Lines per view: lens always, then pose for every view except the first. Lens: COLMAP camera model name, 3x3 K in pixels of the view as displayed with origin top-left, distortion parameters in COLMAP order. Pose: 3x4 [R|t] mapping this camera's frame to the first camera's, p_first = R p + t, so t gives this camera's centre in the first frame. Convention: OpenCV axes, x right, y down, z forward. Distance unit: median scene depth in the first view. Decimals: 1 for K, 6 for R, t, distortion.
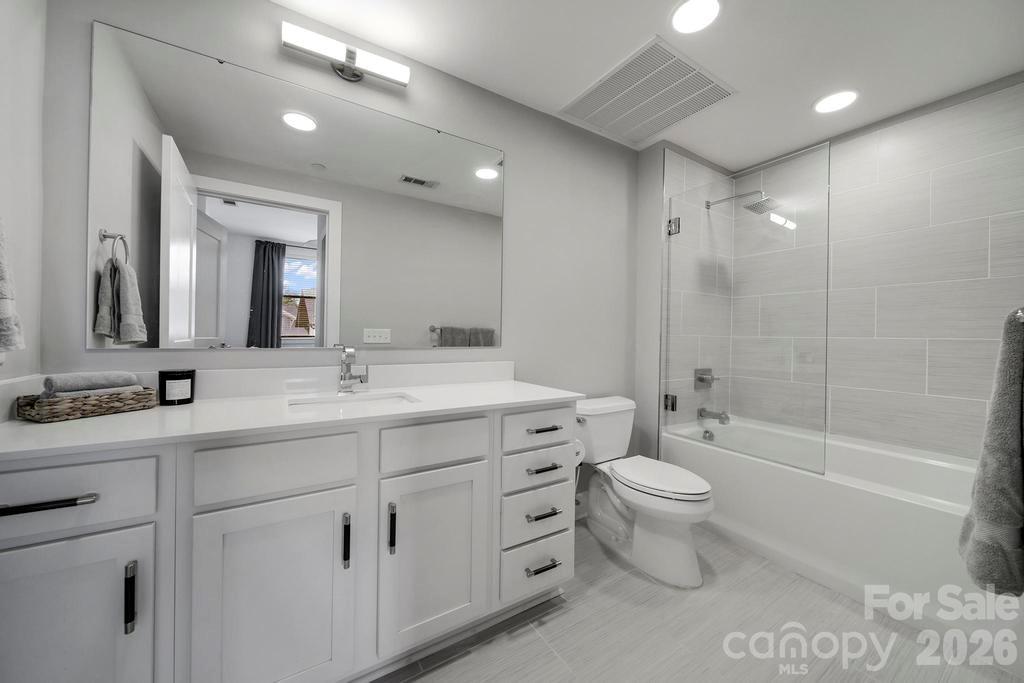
lens RADIAL K [[368.6, 0, 525.4], [0, 368.6, 337.1], [0, 0, 1]] dist [0.001162, 0.000165]
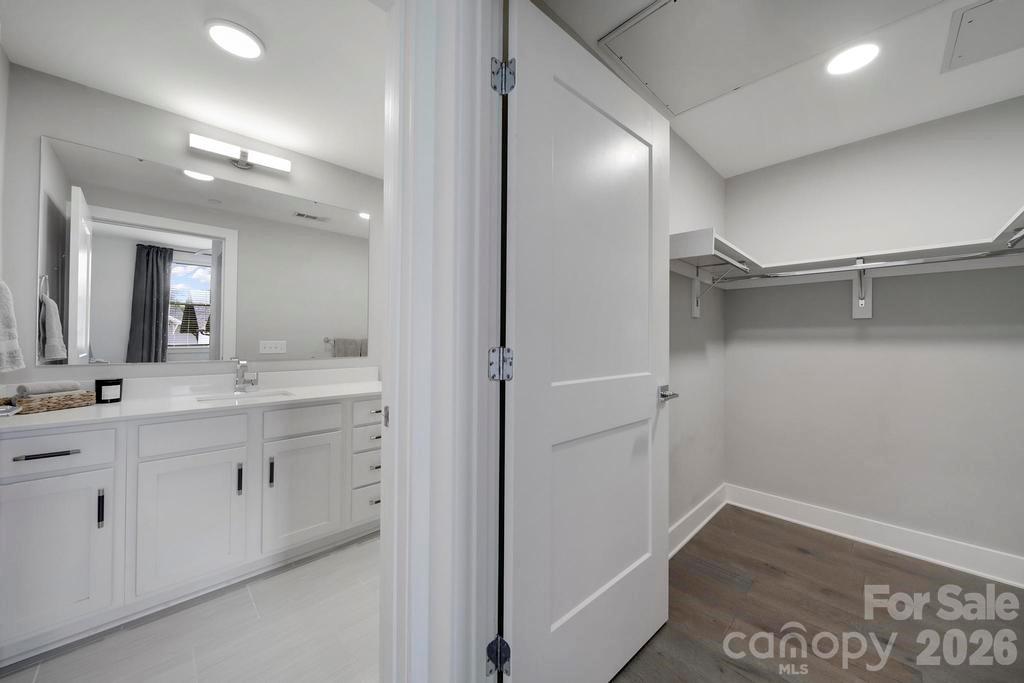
lens RADIAL K [[361.1, 0, 510.7], [0, 361.1, 337.1], [0, 0, 1]] dist [-0.000310, -0.000086]
pose [[0.983463, -0.008440, 0.180913, 0.295657], [0.010580, 0.999885, -0.010869, -0.036314], [-0.180800, 0.012603, 0.983439, -0.574611]]
